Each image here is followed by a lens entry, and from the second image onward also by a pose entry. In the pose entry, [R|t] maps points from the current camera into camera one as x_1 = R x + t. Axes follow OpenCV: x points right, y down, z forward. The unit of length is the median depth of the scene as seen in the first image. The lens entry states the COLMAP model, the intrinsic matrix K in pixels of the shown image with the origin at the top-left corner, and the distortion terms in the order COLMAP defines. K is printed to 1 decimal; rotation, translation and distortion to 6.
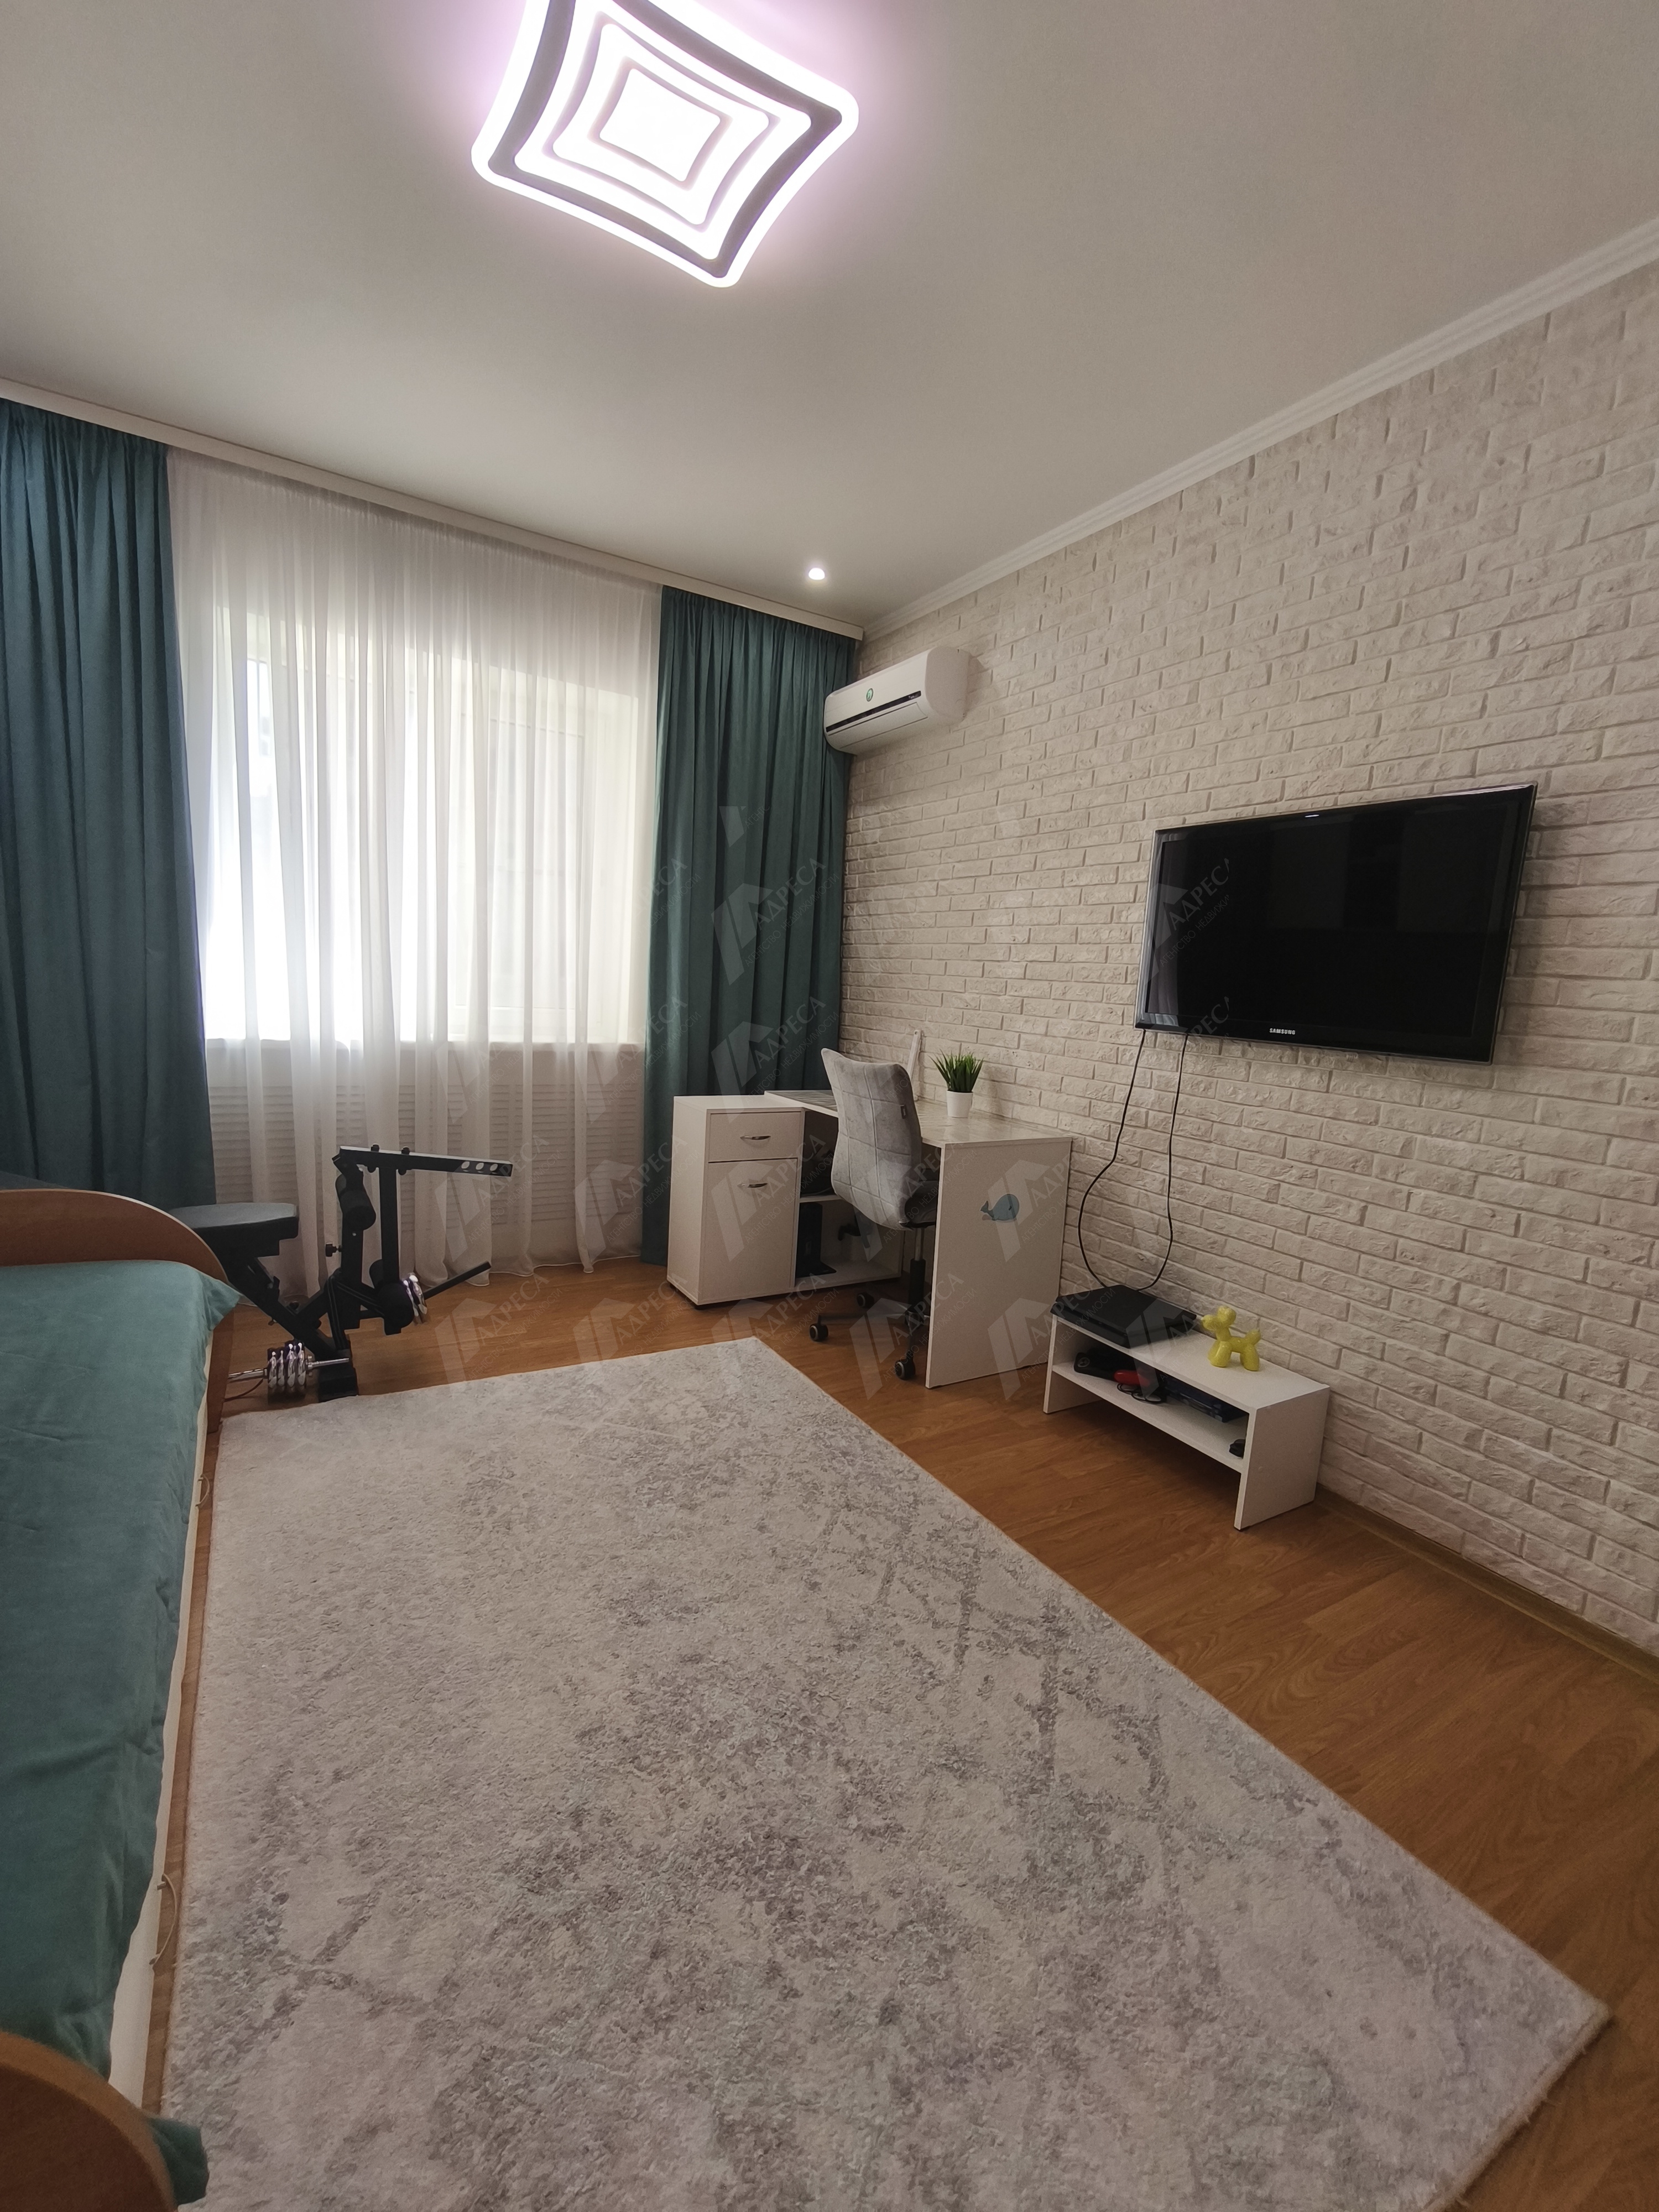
lens RADIAL K [[922.8, 0, 825.5], [0, 922.8, 1108.9], [0, 0, 1]] dist [-0.000598, -0.001855]
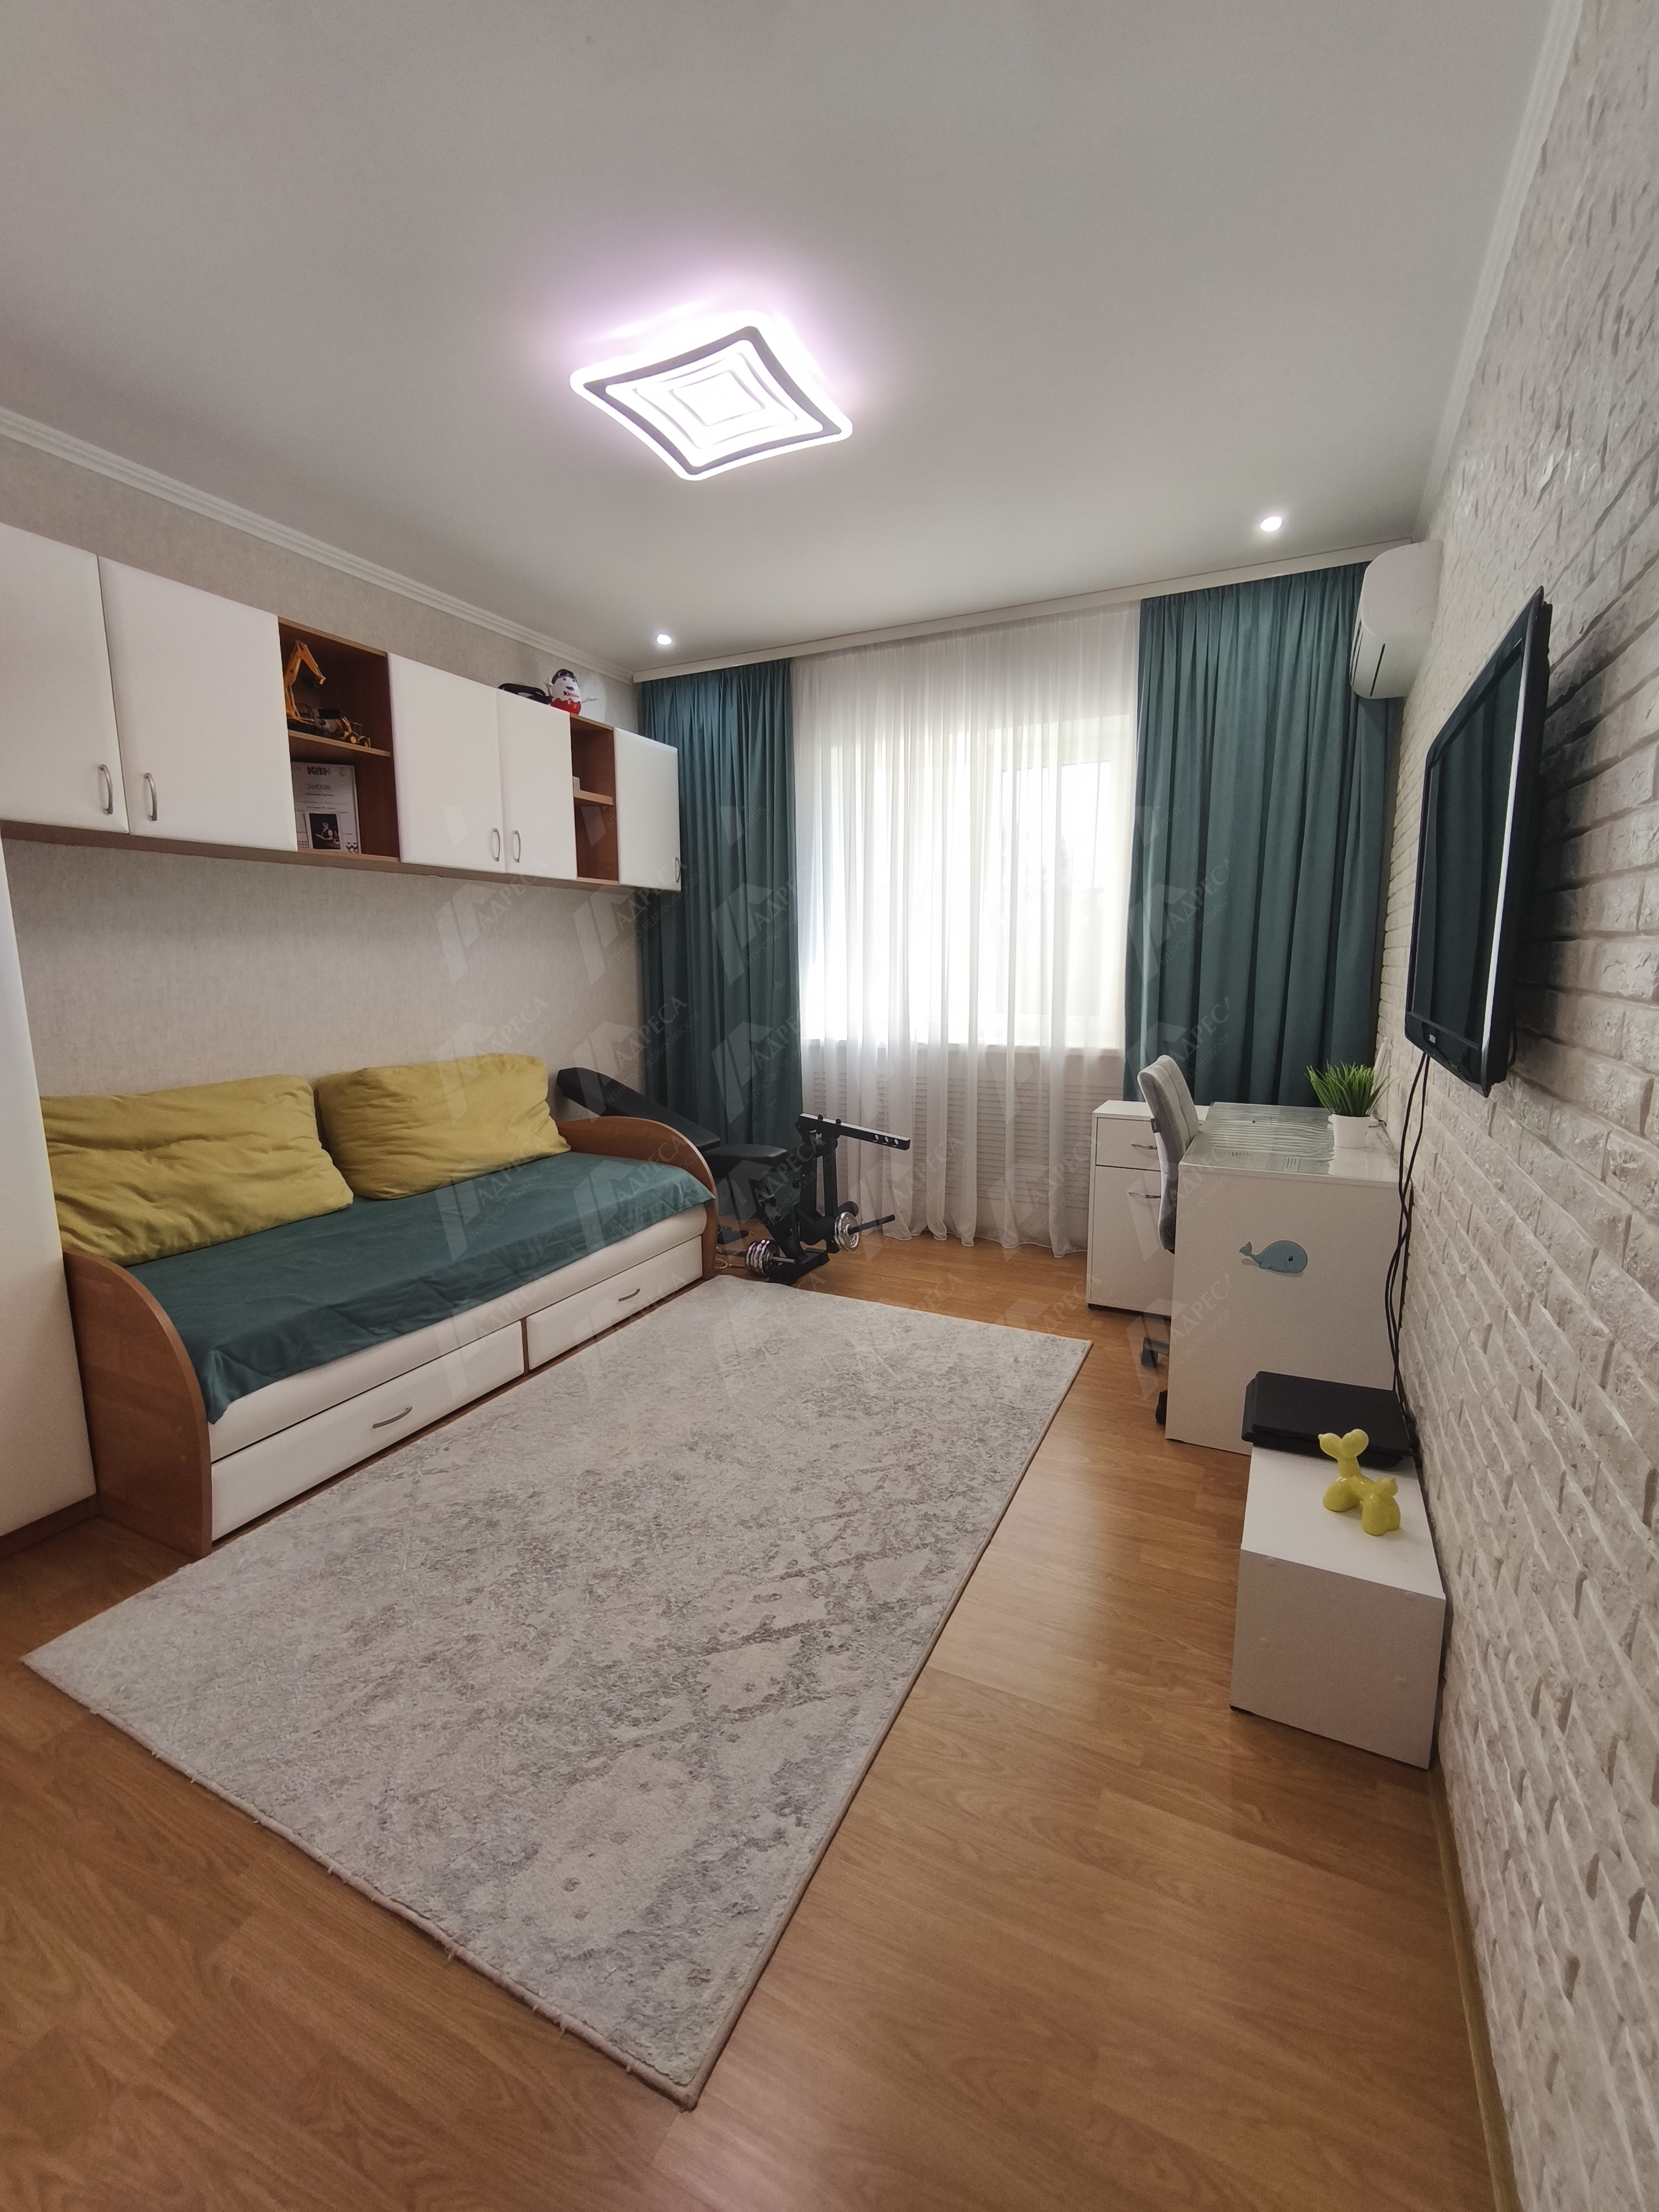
lens RADIAL K [[922.8, 0, 835.6], [0, 922.8, 1106.5], [0, 0, 1]] dist [-0.000598, -0.001855]
pose [[0.548444, 0.069980, -0.833254, 0.736329], [-0.075838, 0.996548, 0.033778, -0.024631], [0.832741, 0.044667, 0.551858, 0.255655]]
